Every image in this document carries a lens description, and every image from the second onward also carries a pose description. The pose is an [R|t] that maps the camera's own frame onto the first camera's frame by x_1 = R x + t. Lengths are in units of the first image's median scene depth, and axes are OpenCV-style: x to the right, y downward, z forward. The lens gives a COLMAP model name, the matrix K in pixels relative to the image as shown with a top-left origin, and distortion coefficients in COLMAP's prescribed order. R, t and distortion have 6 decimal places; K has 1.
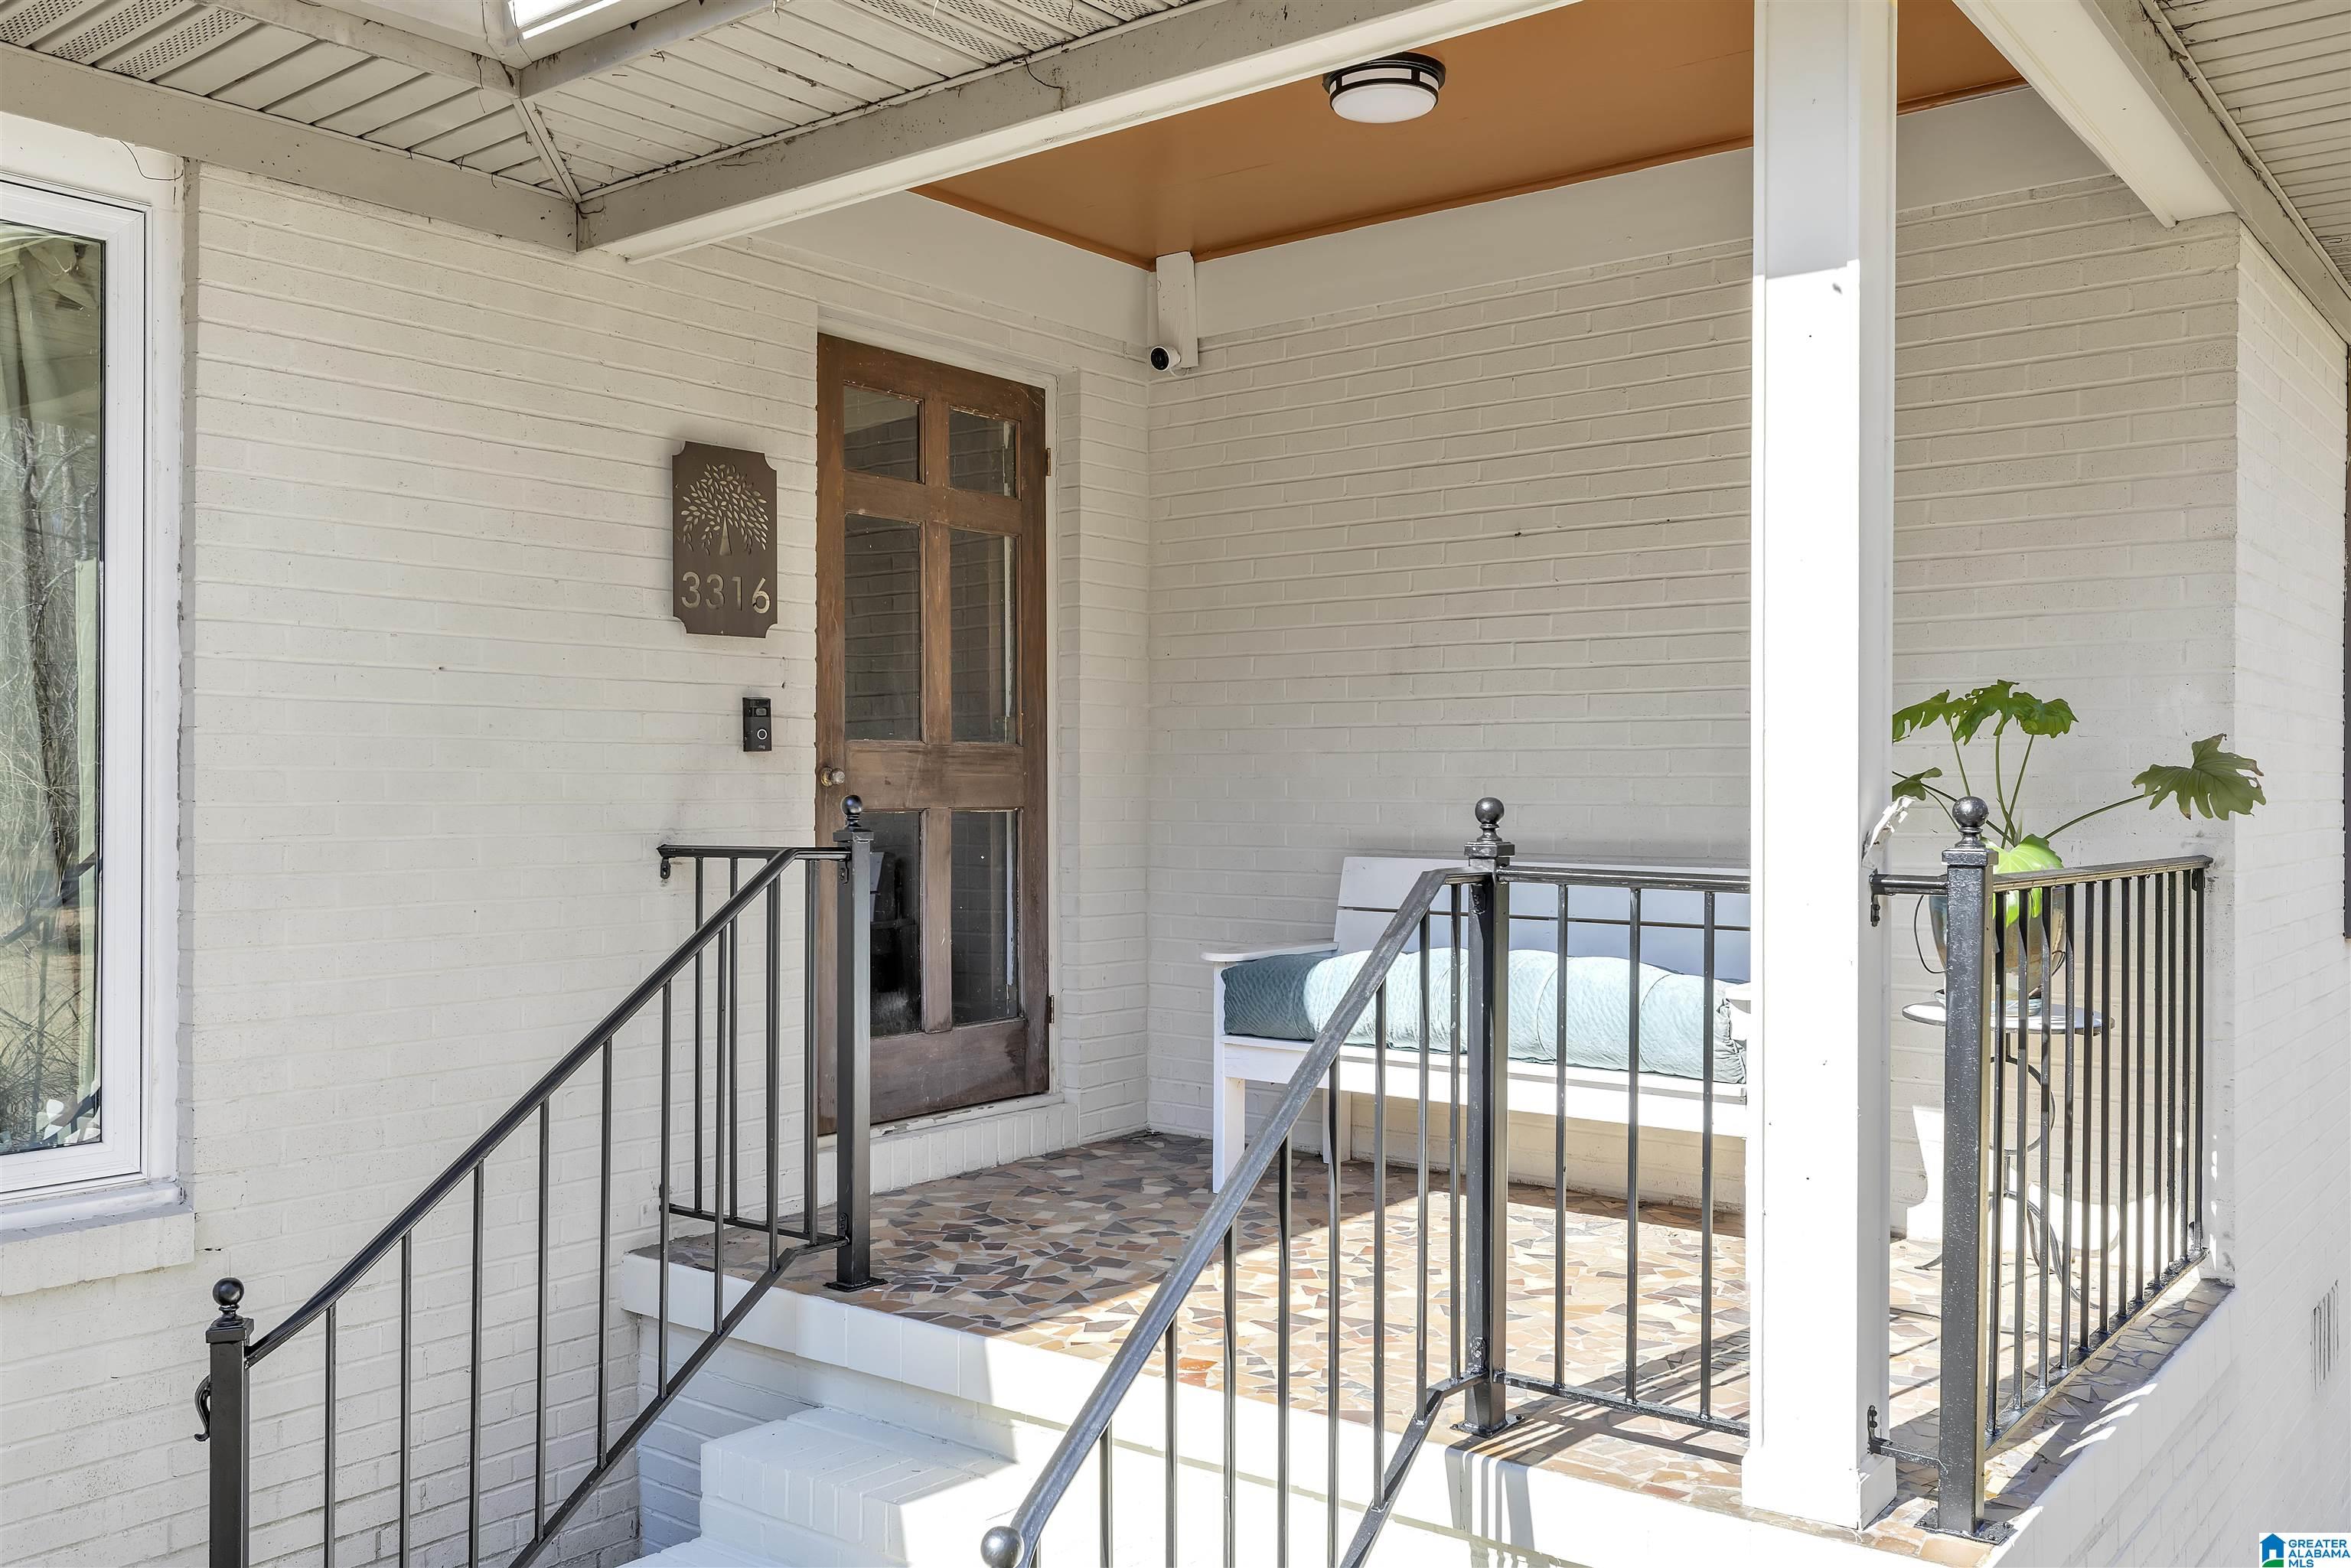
lens RADIAL K [[1924.0, 0, 1176.6], [0, 1924.0, 787.2], [0, 0, 1]] dist [-0.001332, -0.000327]
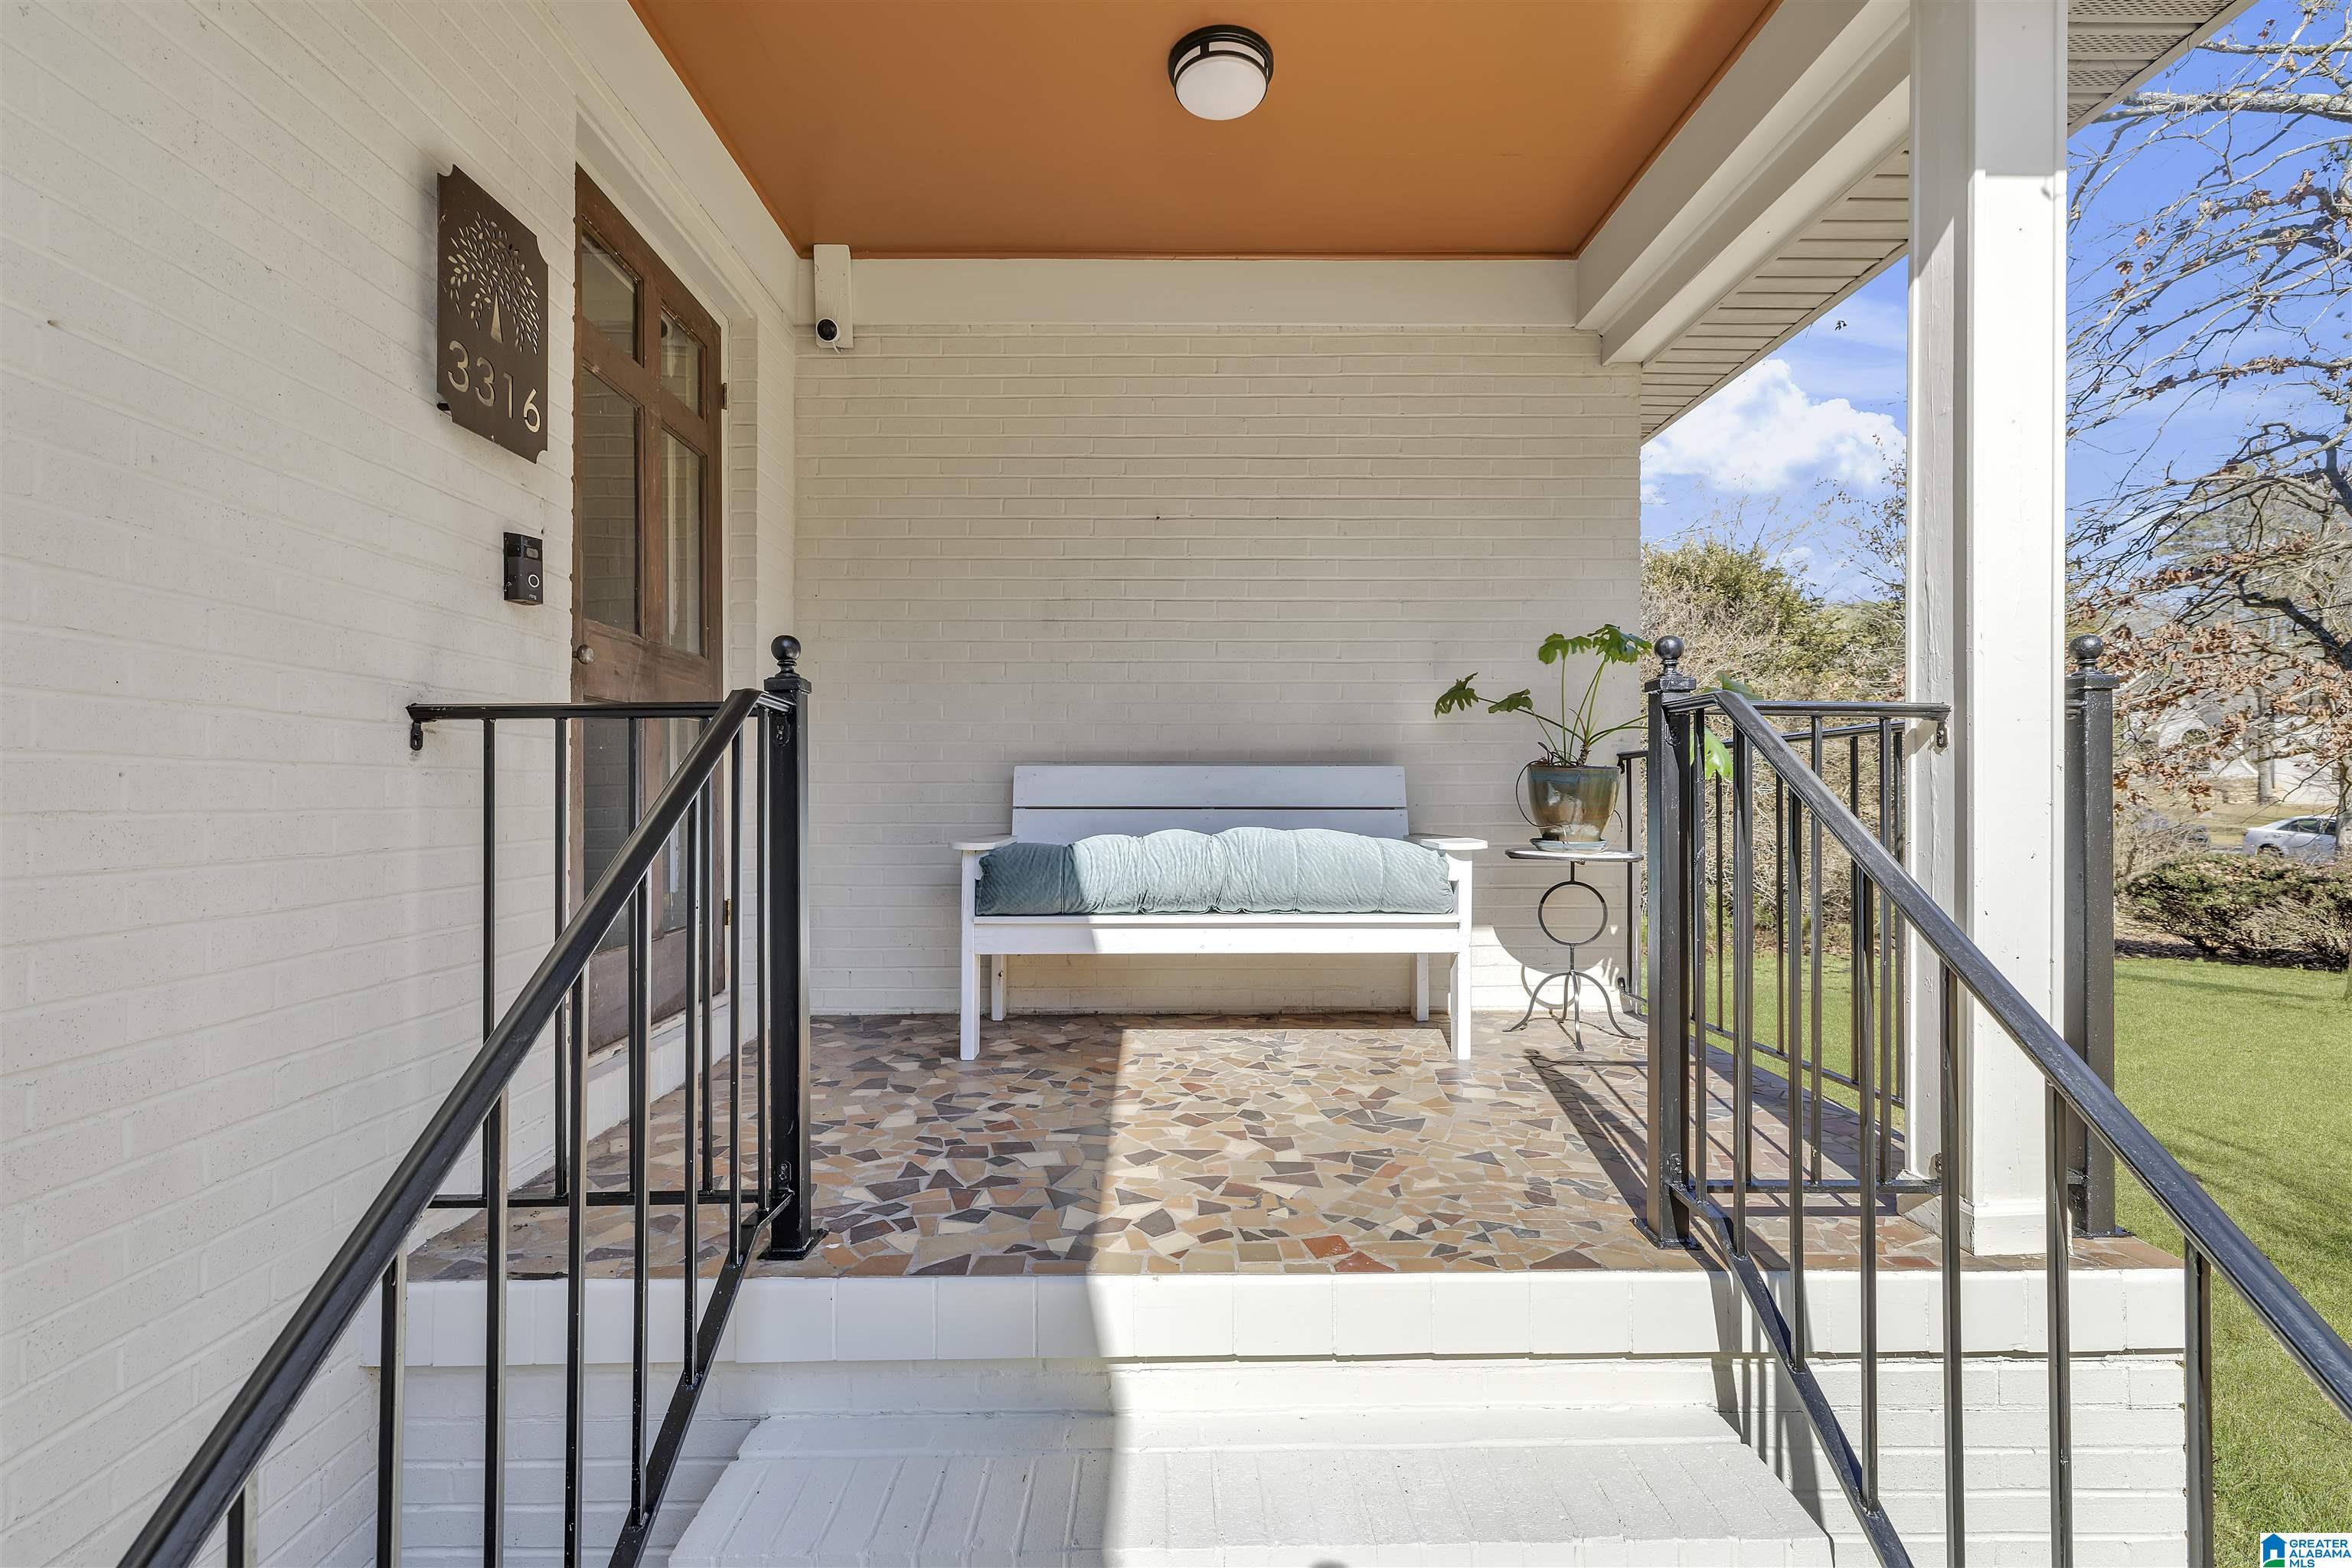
lens RADIAL K [[1015.5, 0, 1166.8], [0, 1015.5, 783.7], [0, 0, 1]] dist [-0.001922, 0.001239]
pose [[0.784947, 0.004969, 0.619543, -0.280501], [0.001926, 0.999943, -0.010460, 0.064839], [-0.619560, 0.009404, 0.784893, 0.520873]]
